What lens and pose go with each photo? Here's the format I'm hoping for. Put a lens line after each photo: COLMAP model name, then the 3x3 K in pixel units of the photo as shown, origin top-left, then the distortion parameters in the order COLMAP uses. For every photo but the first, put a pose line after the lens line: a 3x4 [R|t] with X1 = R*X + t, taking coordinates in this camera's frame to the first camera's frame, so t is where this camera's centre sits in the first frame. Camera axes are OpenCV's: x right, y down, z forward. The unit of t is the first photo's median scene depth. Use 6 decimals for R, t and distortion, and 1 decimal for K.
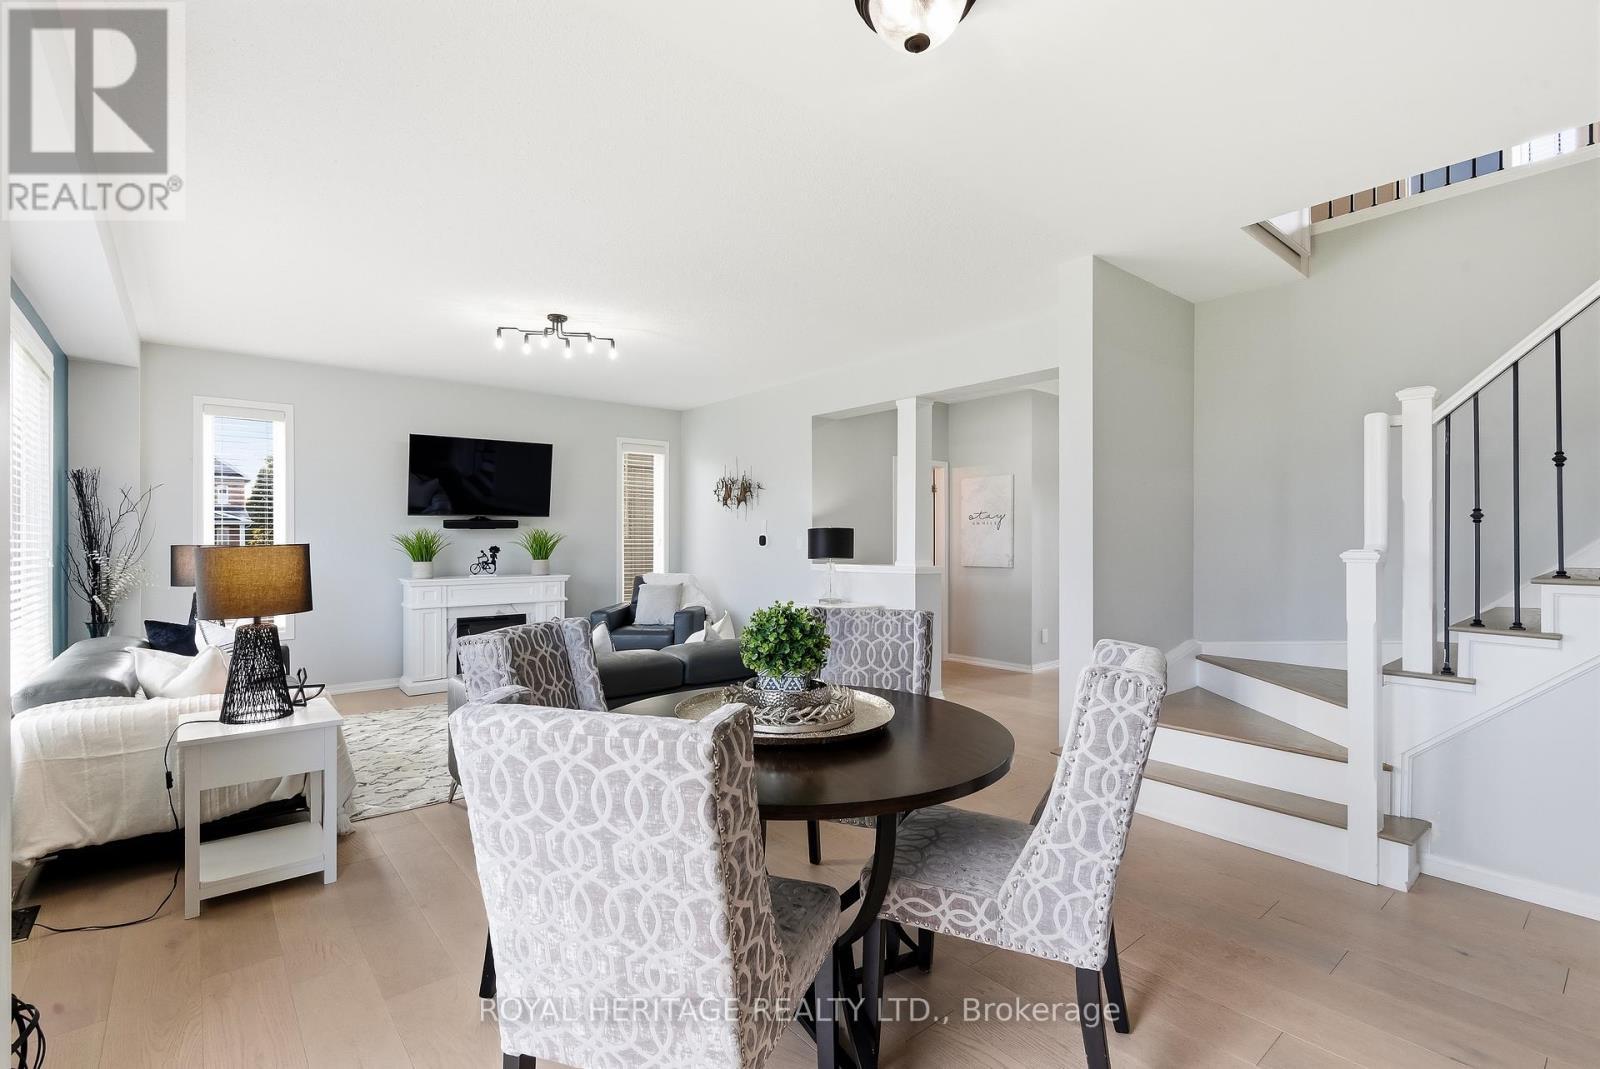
lens RADIAL K [[721.6, 0, 800.0], [0, 721.6, 534.5], [0, 0, 1]] dist [0.001109, -0.000161]
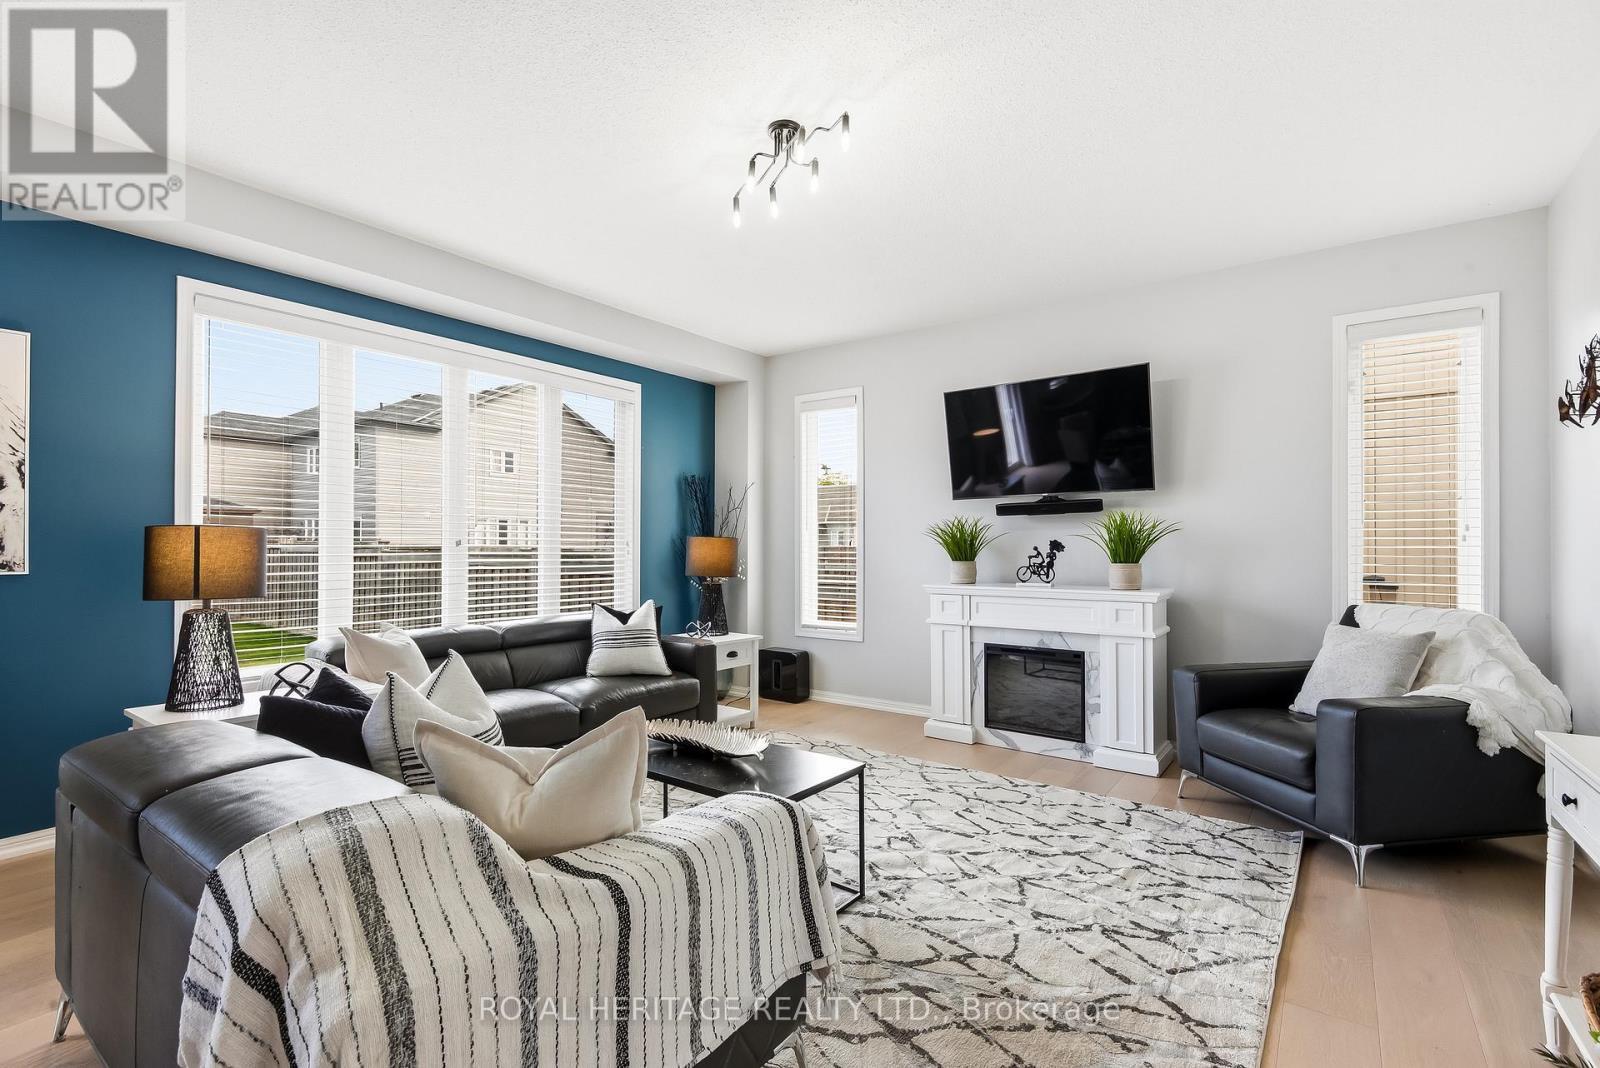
lens RADIAL K [[735.4, 0, 804.6], [0, 735.4, 543.3], [0, 0, 1]] dist [0.001053, 0.000387]
pose [[0.245316, -0.002317, -0.969440, 0.178766], [0.006852, 0.999976, -0.000656, 0.019001], [0.969419, -0.006482, 0.245326, 0.673809]]
